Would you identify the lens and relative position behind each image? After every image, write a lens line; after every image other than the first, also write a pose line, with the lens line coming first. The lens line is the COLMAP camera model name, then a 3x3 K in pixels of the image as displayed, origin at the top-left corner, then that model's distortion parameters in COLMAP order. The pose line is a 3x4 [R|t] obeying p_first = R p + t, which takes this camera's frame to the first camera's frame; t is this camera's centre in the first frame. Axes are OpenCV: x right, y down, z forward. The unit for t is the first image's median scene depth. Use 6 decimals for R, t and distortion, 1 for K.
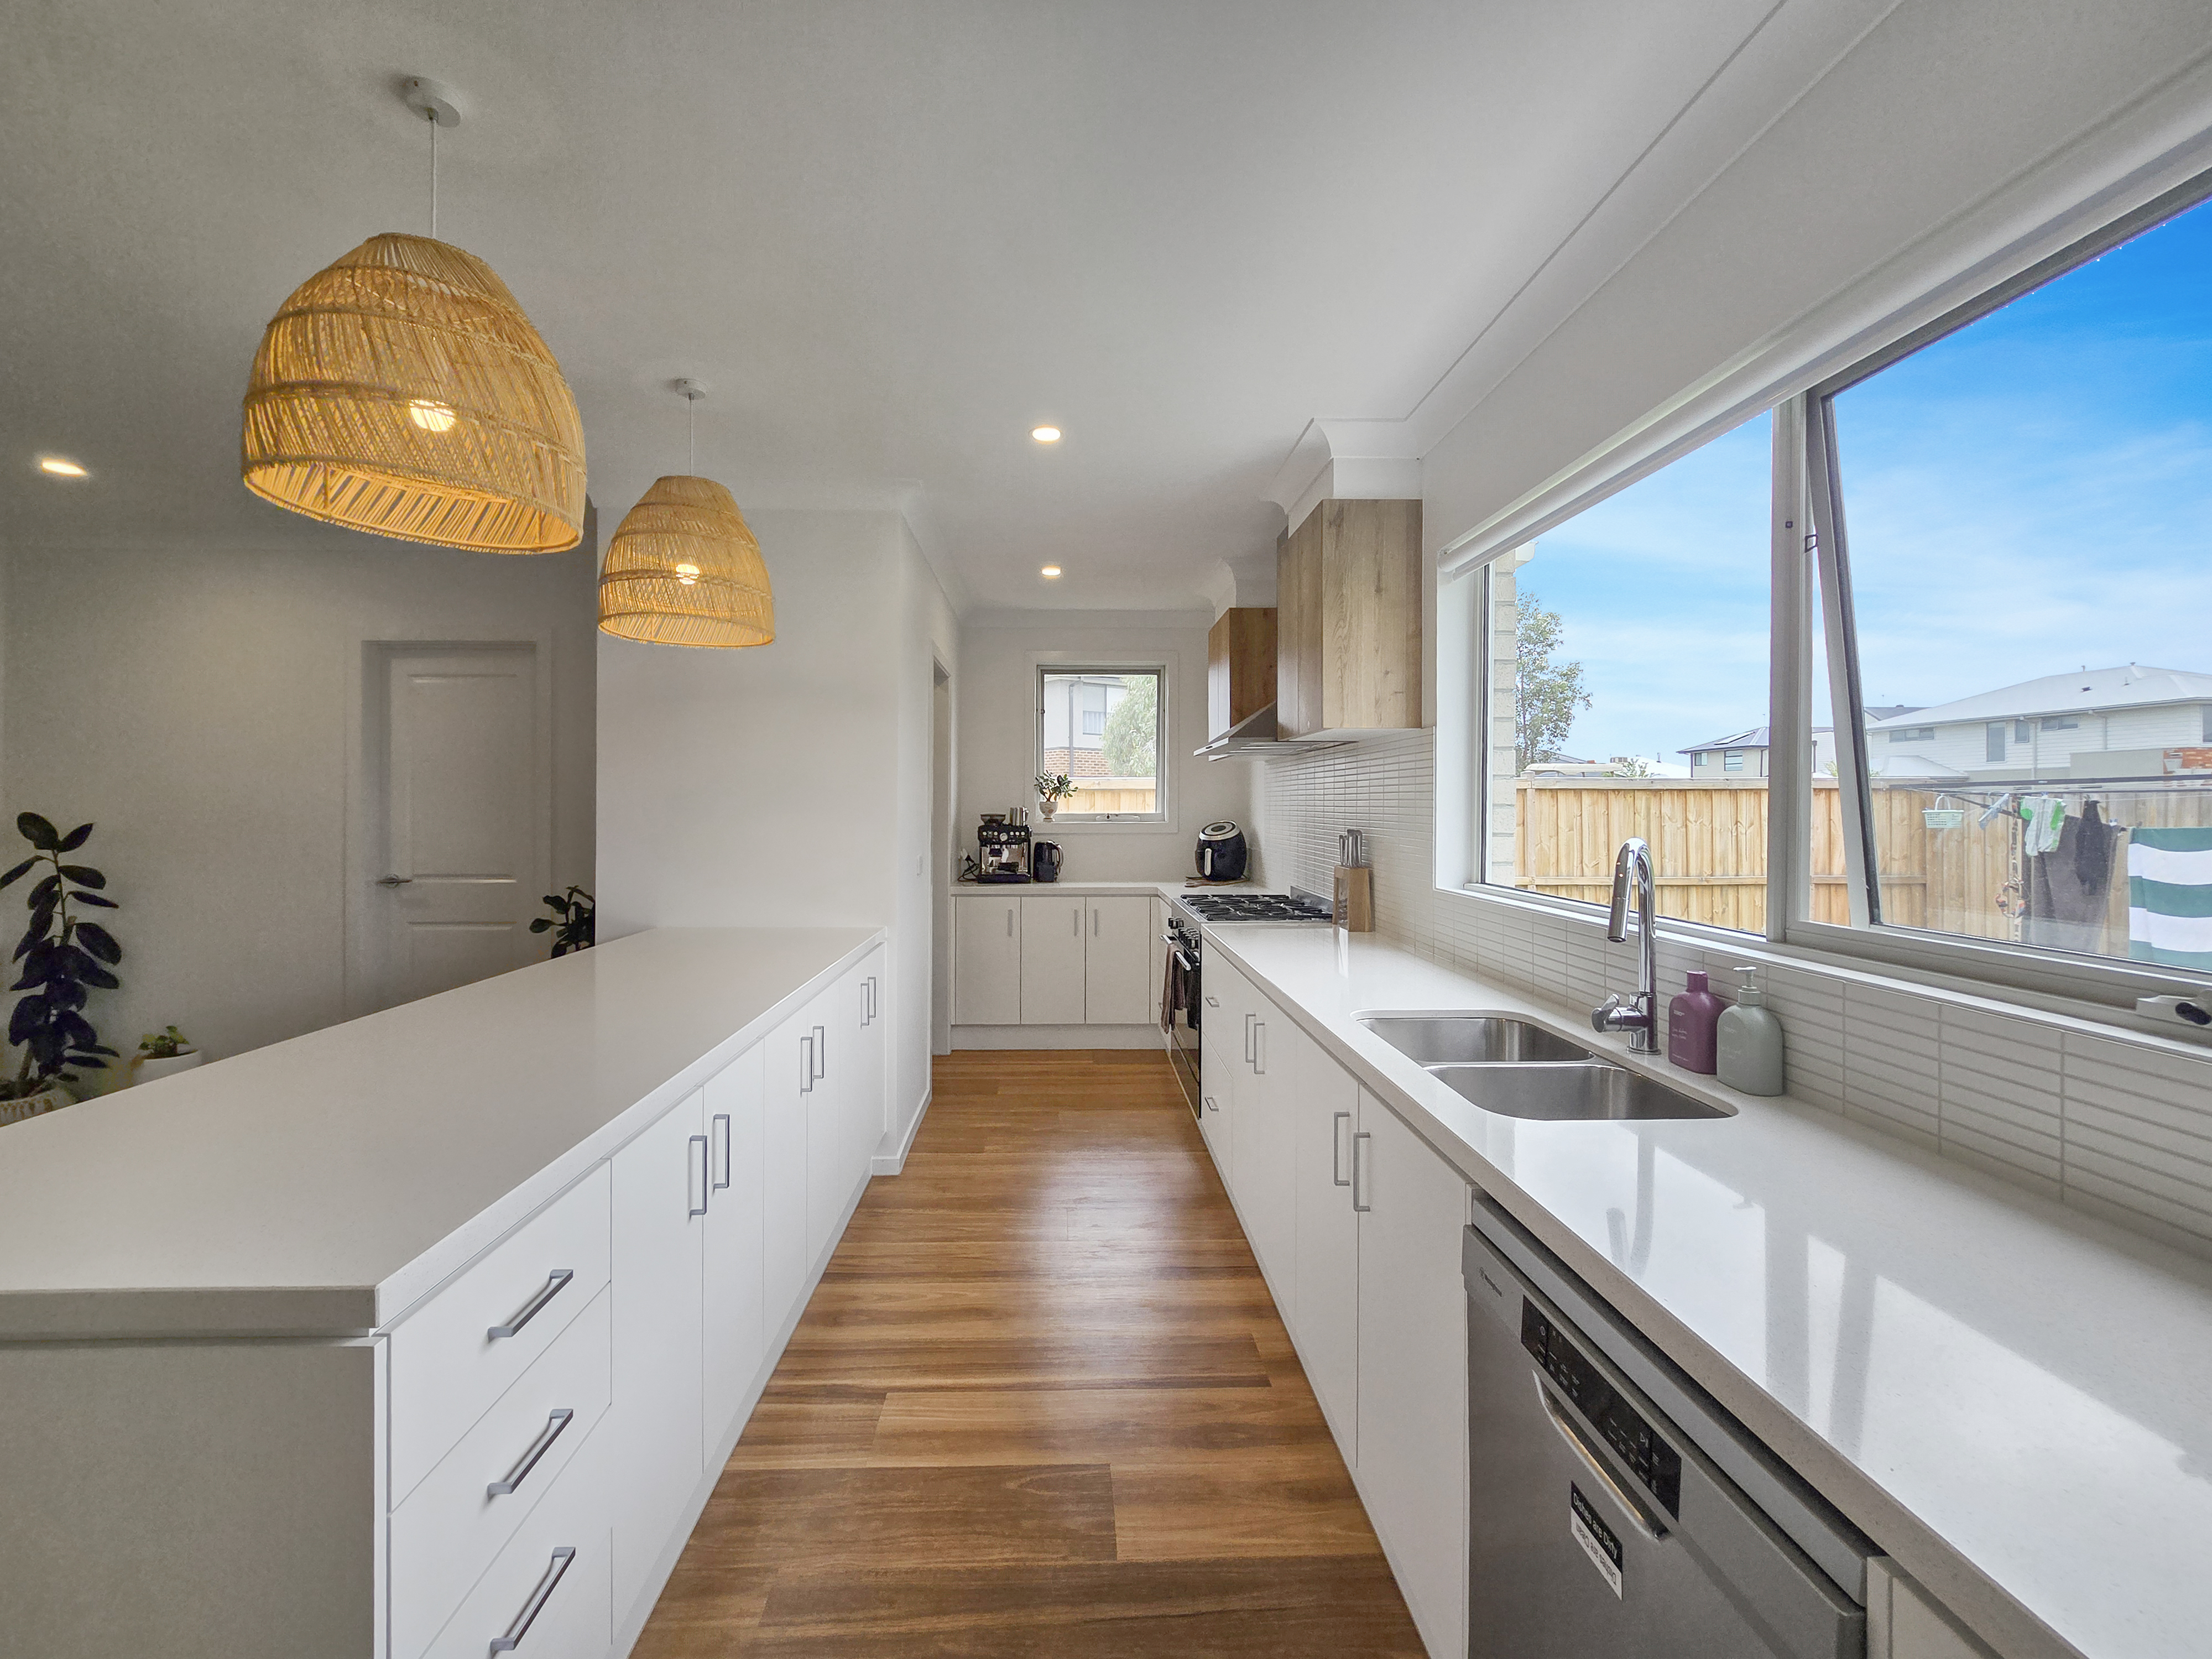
lens RADIAL K [[947.1, 0, 1112.5], [0, 947.1, 808.6], [0, 0, 1]] dist [0.013134, 0.000003]
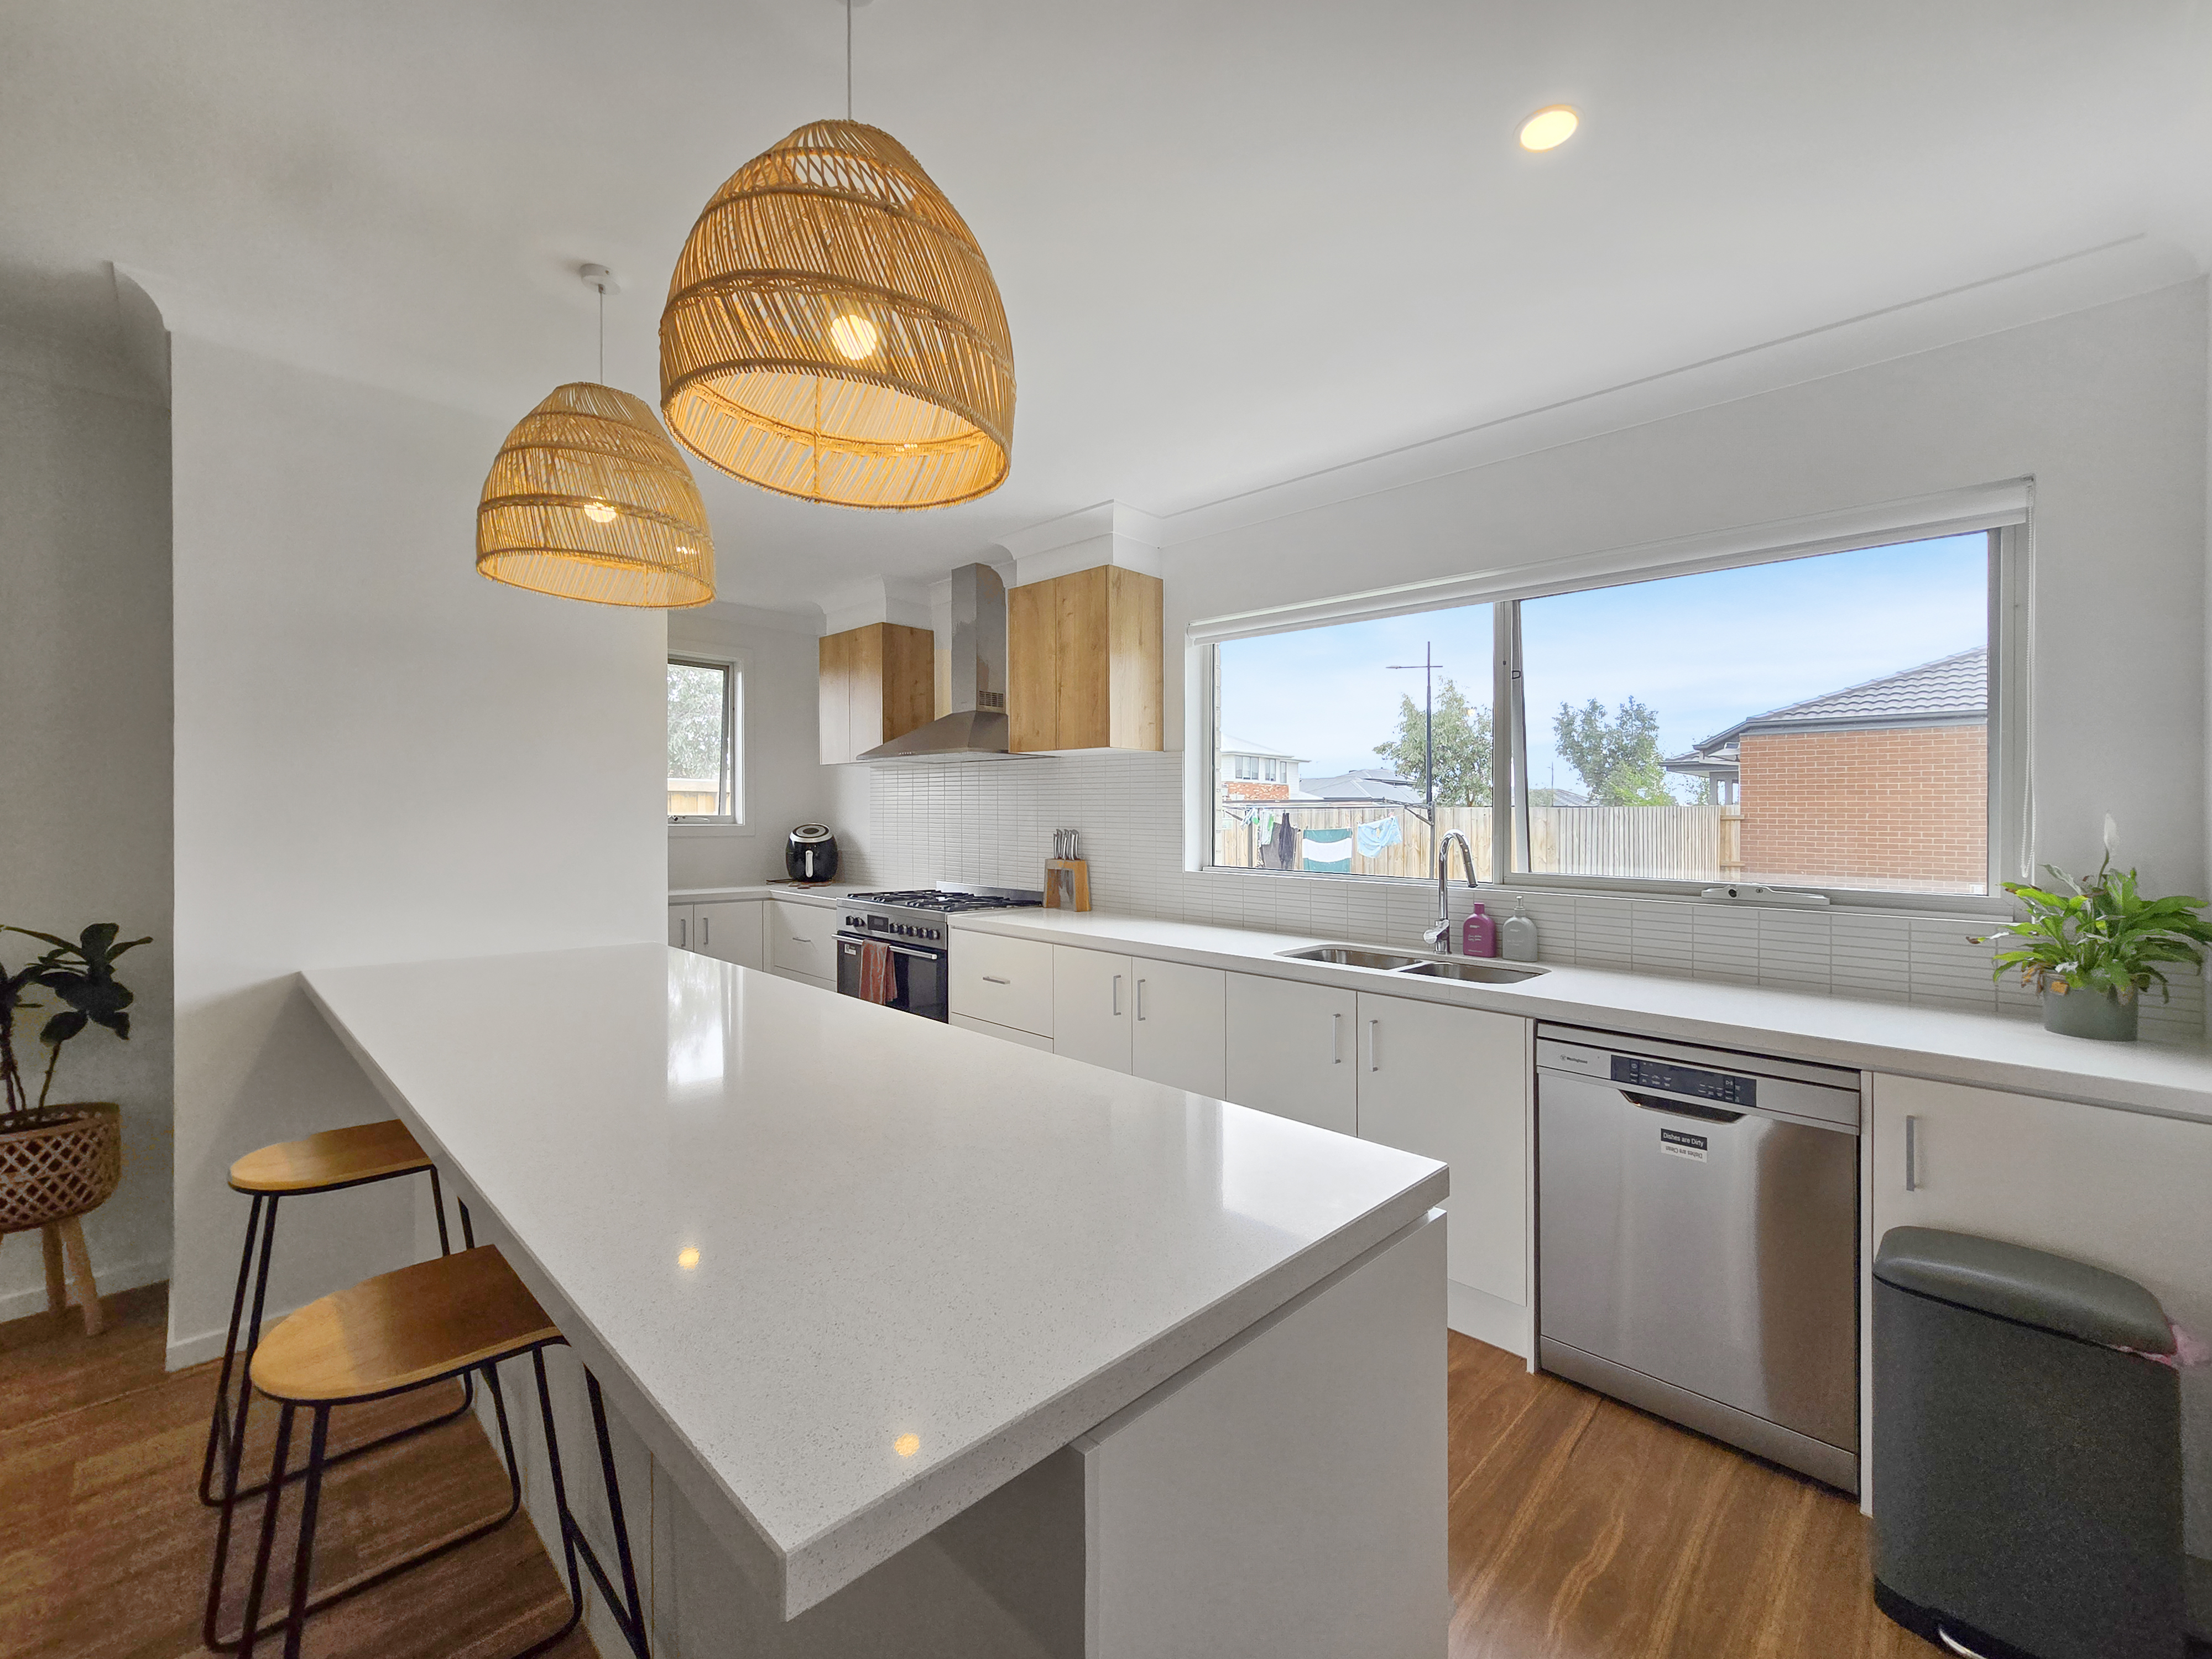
lens RADIAL K [[918.1, 0, 1113.1], [0, 918.1, 841.5], [0, 0, 1]] dist [-0.001326, -0.000263]
pose [[0.732135, -0.010501, 0.681078, -0.382441], [-0.008875, 0.999649, 0.024954, 0.005495], [-0.681102, -0.024314, 0.731785, 0.066625]]
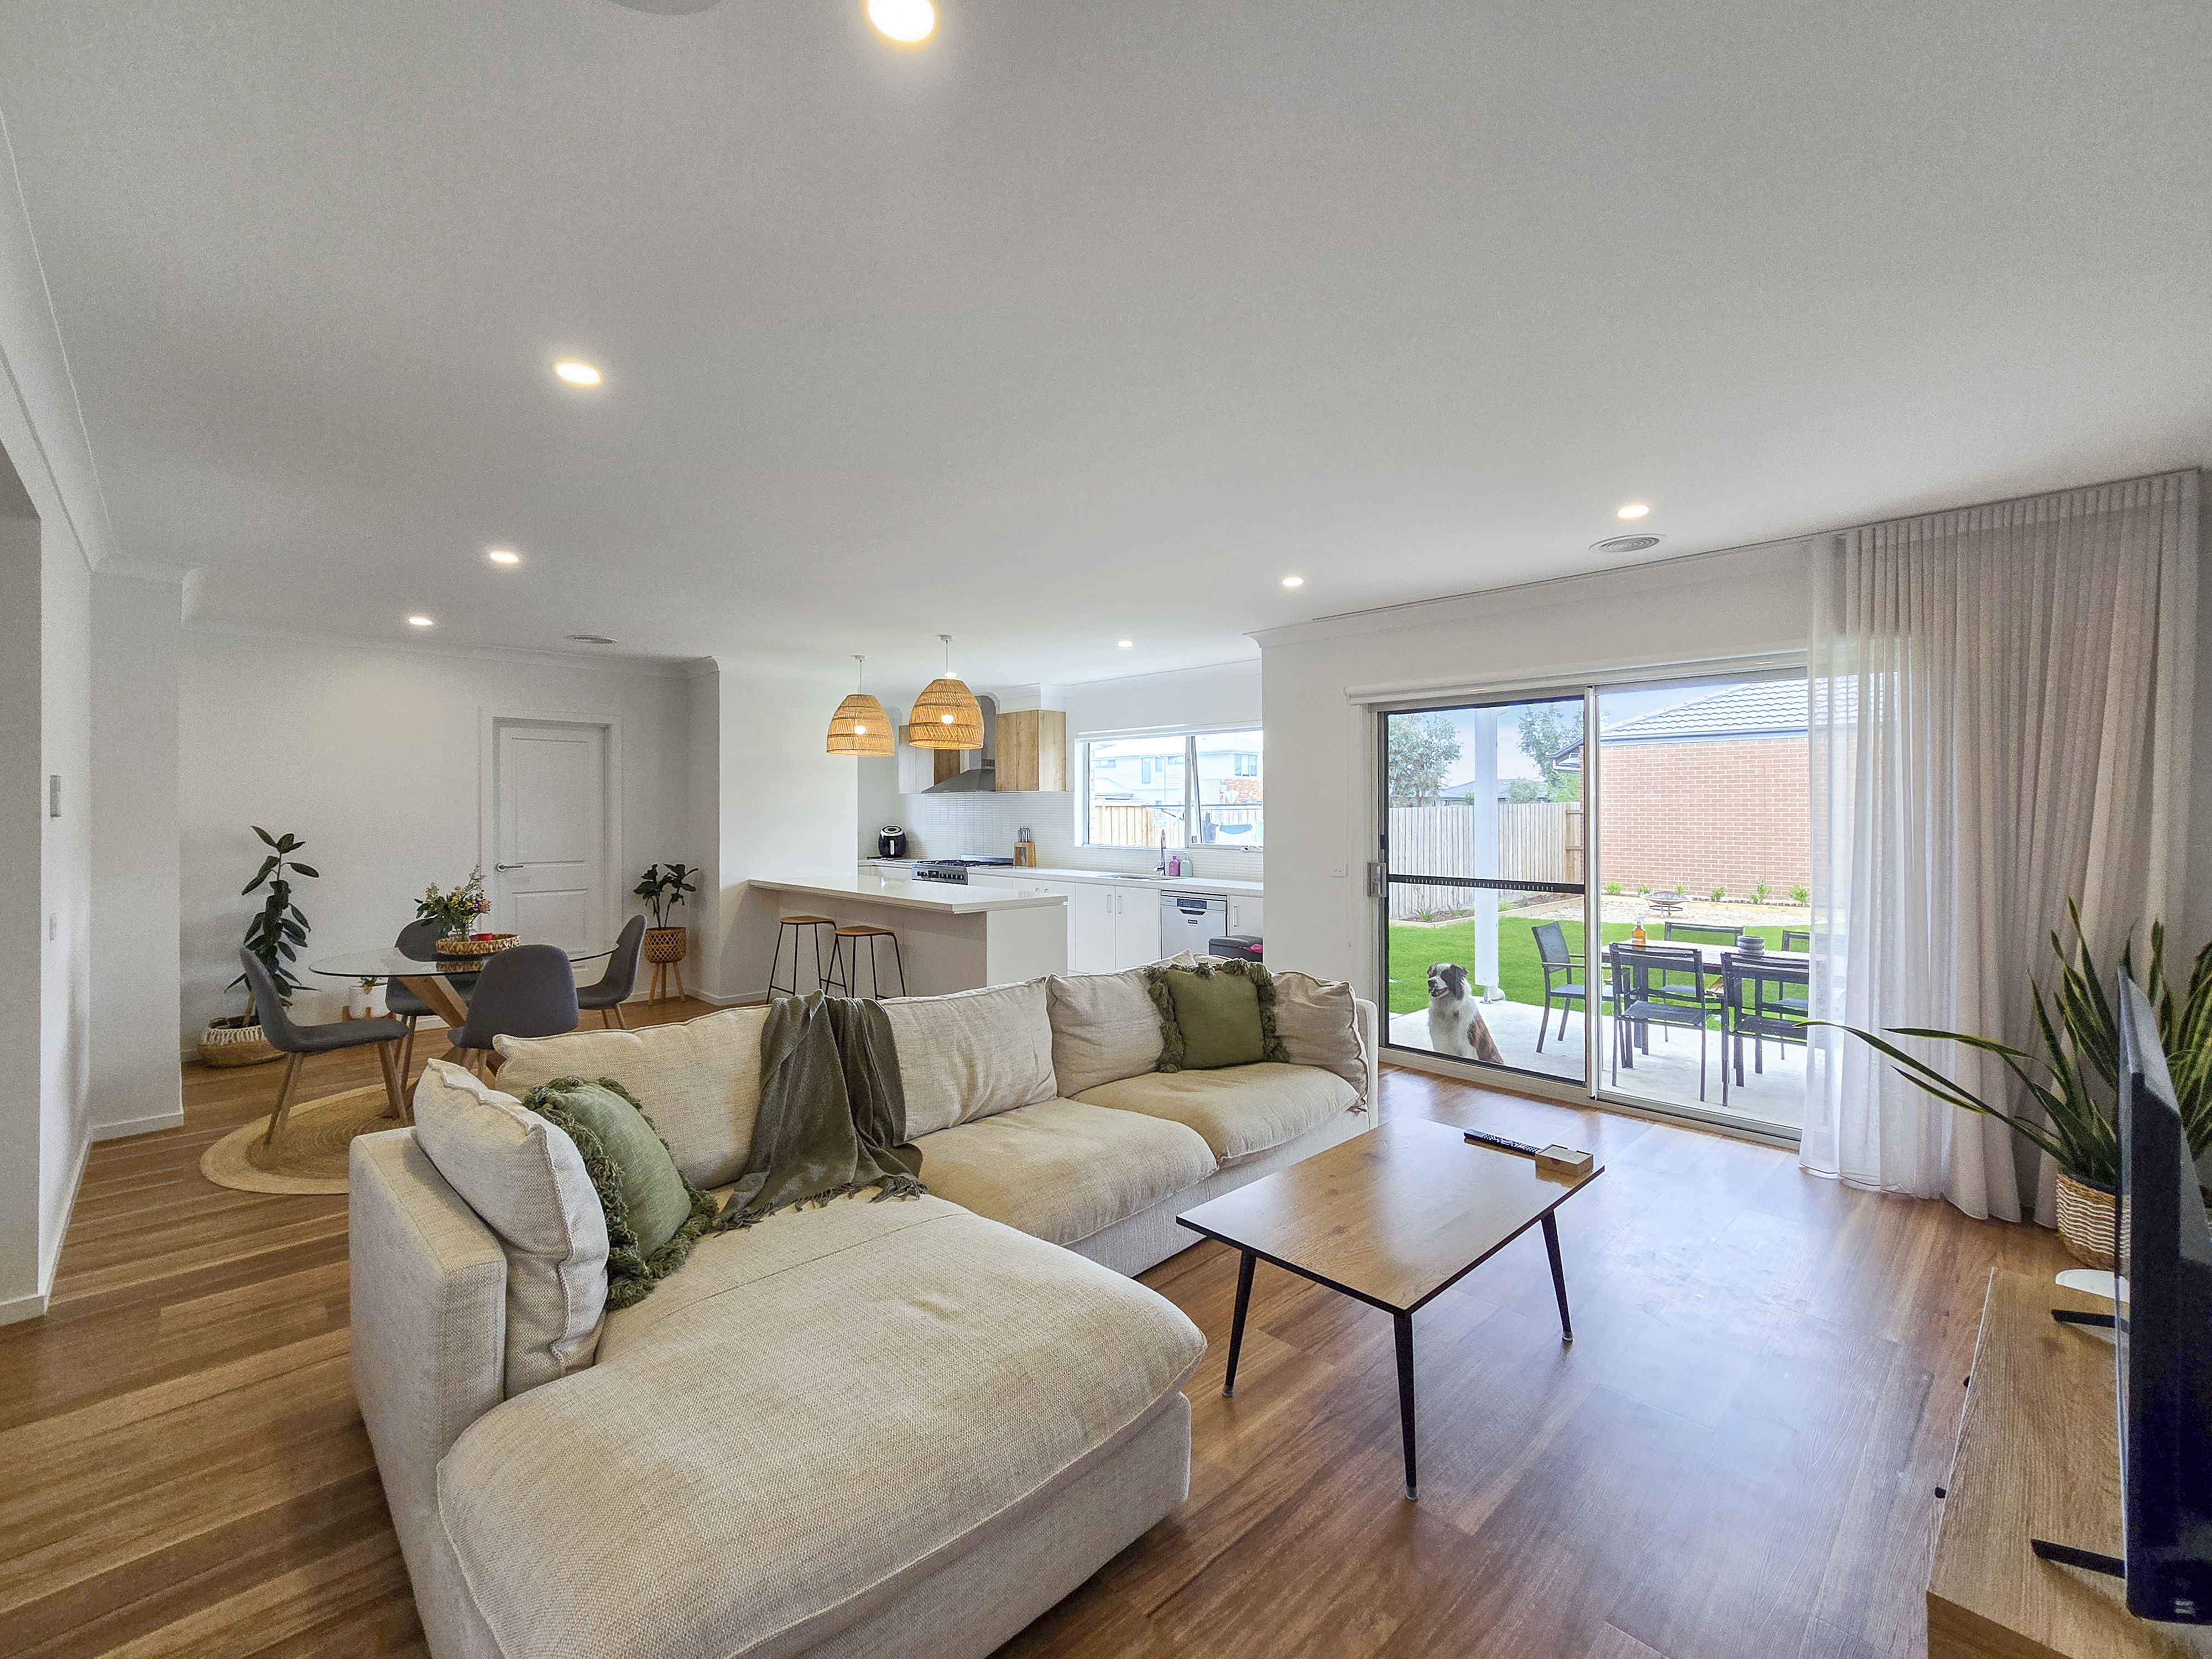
lens RADIAL K [[947.1, 0, 1112.5], [0, 947.1, 808.6], [0, 0, 1]] dist [0.013134, 0.000003]
pose [[0.749756, 0.000930, 0.661714, -0.929034], [0.002543, 0.999988, -0.004288, -0.013170], [-0.661710, 0.004898, 0.749744, -0.784098]]
